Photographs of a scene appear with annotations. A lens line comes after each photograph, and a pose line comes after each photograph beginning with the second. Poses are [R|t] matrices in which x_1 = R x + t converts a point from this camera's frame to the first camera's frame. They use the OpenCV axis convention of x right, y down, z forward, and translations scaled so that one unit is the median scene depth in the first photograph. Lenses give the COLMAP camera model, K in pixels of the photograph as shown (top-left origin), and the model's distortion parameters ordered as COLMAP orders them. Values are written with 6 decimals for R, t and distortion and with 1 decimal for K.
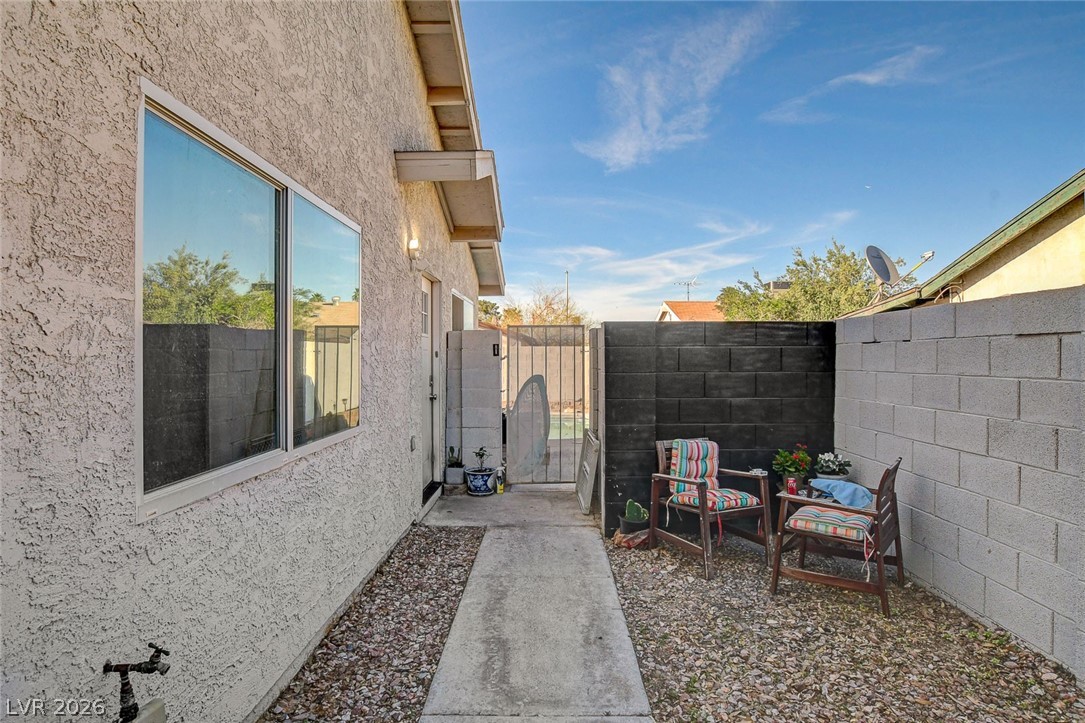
lens RADIAL K [[548.1, 0, 542.5], [0, 548.1, 357.5], [0, 0, 1]] dist [-0.005128, -0.000087]
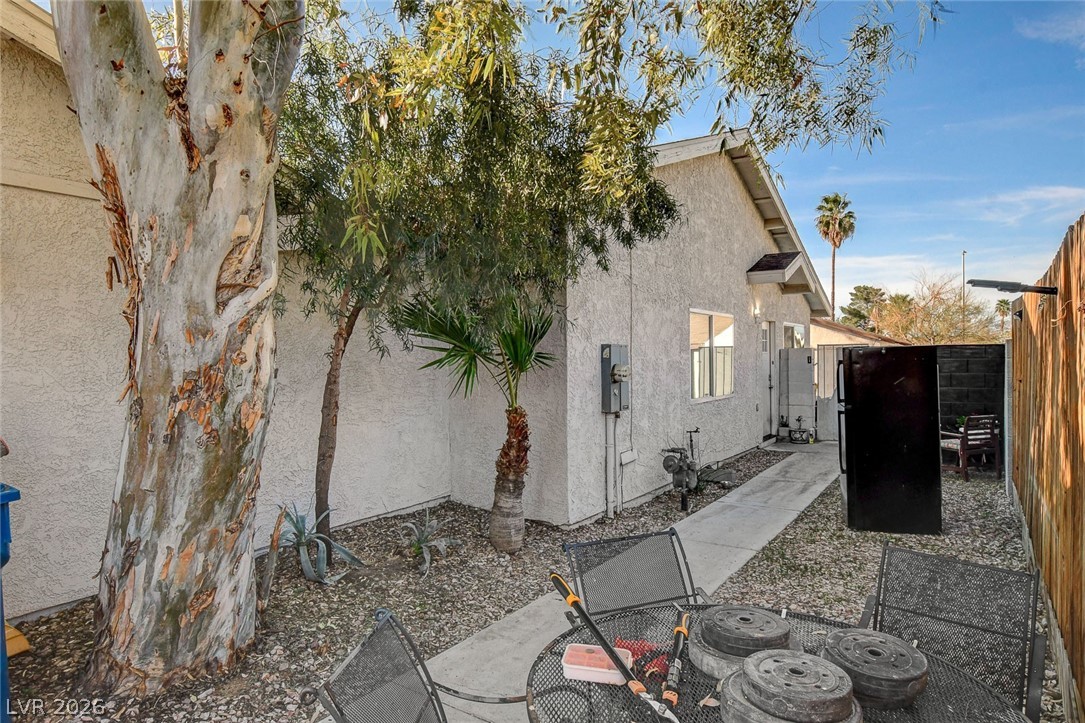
lens RADIAL K [[650.9, 0, 538.1], [0, 650.9, 356.4], [0, 0, 1]] dist [-0.018241, -0.000104]
pose [[0.834529, -0.011047, -0.550854, 0.343174], [0.011096, 0.999933, -0.003243, -0.029413], [0.550853, -0.003406, 0.834595, -1.214192]]
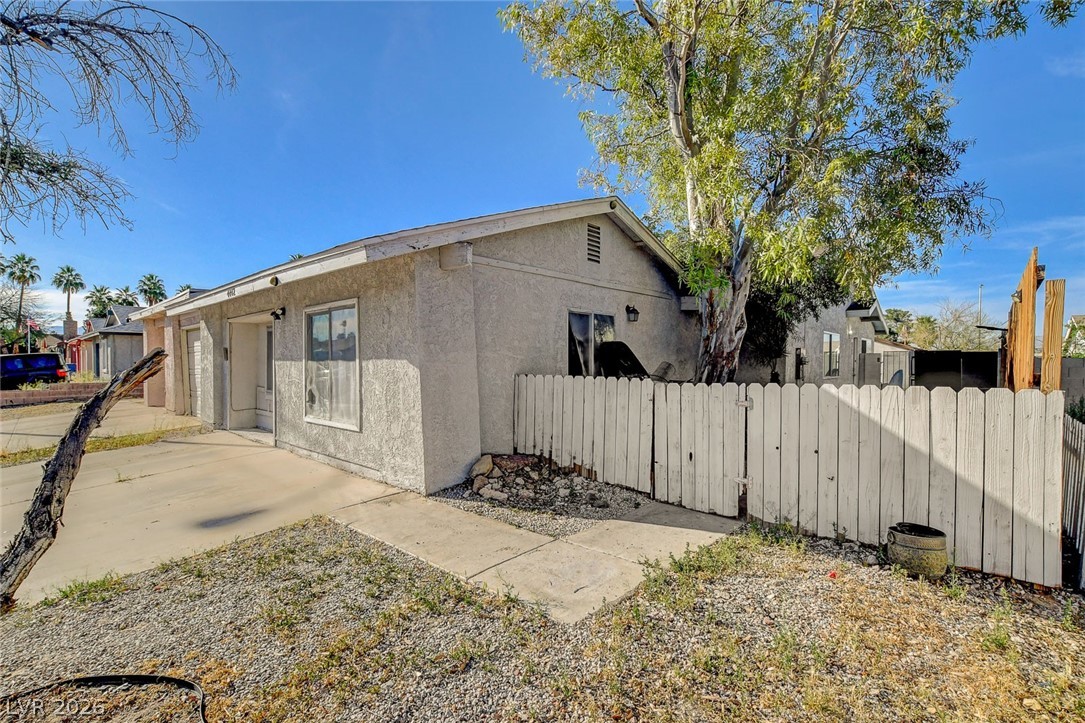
lens RADIAL K [[496.3, 0, 547.6], [0, 496.3, 367.2], [0, 0, 1]] dist [-0.005535, -0.000655]
pose [[0.751554, 0.013680, -0.659530, 0.362757], [-0.007858, 0.999900, 0.011786, 0.009975], [0.659625, -0.003675, 0.751586, -2.370934]]
